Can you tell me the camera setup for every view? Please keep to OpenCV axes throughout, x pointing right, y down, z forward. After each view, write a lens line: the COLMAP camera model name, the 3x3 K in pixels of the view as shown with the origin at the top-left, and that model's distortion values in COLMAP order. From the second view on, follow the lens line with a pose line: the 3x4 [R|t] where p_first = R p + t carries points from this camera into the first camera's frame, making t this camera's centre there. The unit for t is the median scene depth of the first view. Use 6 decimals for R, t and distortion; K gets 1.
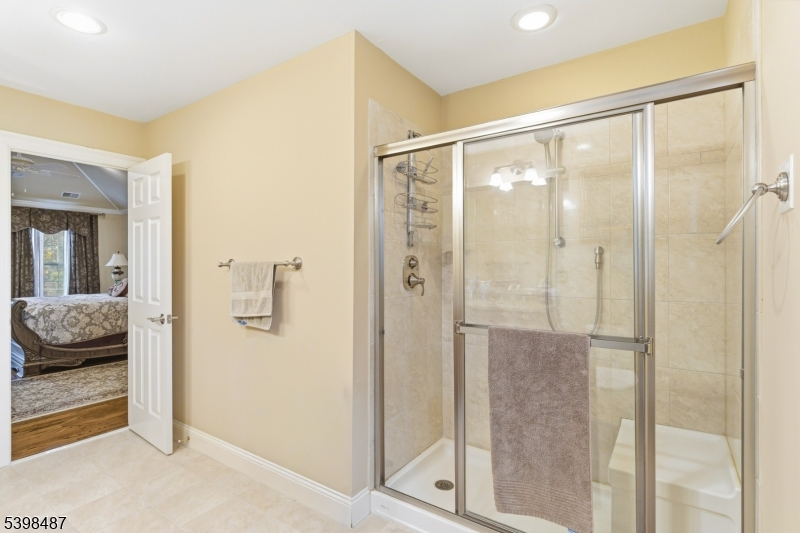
lens RADIAL K [[386.6, 0, 395.6], [0, 386.6, 265.3], [0, 0, 1]] dist [-0.004584, 0.002646]
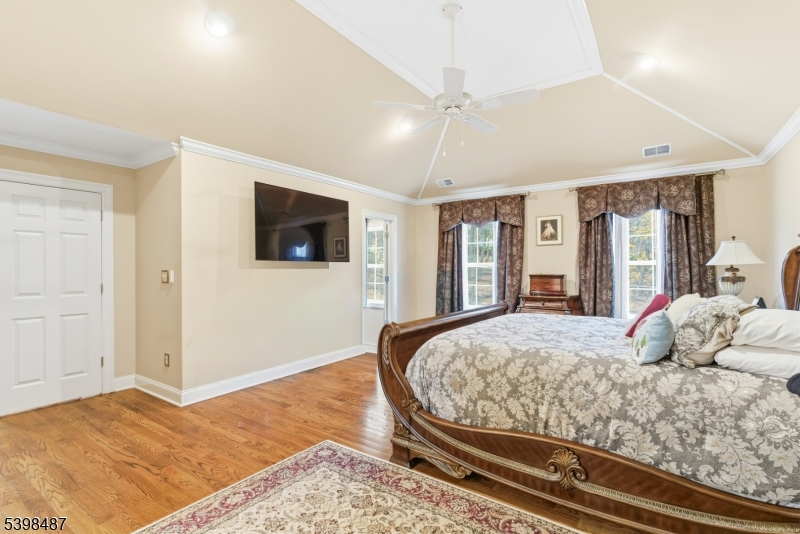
lens RADIAL K [[386.6, 0, 393.1], [0, 386.6, 265.9], [0, 0, 1]] dist [-0.004584, 0.002646]
pose [[-0.008066, -0.004476, -0.999957, -0.227169], [0.001570, 0.999989, -0.004489, 0.003654], [0.999966, -0.001606, -0.008059, 0.588158]]
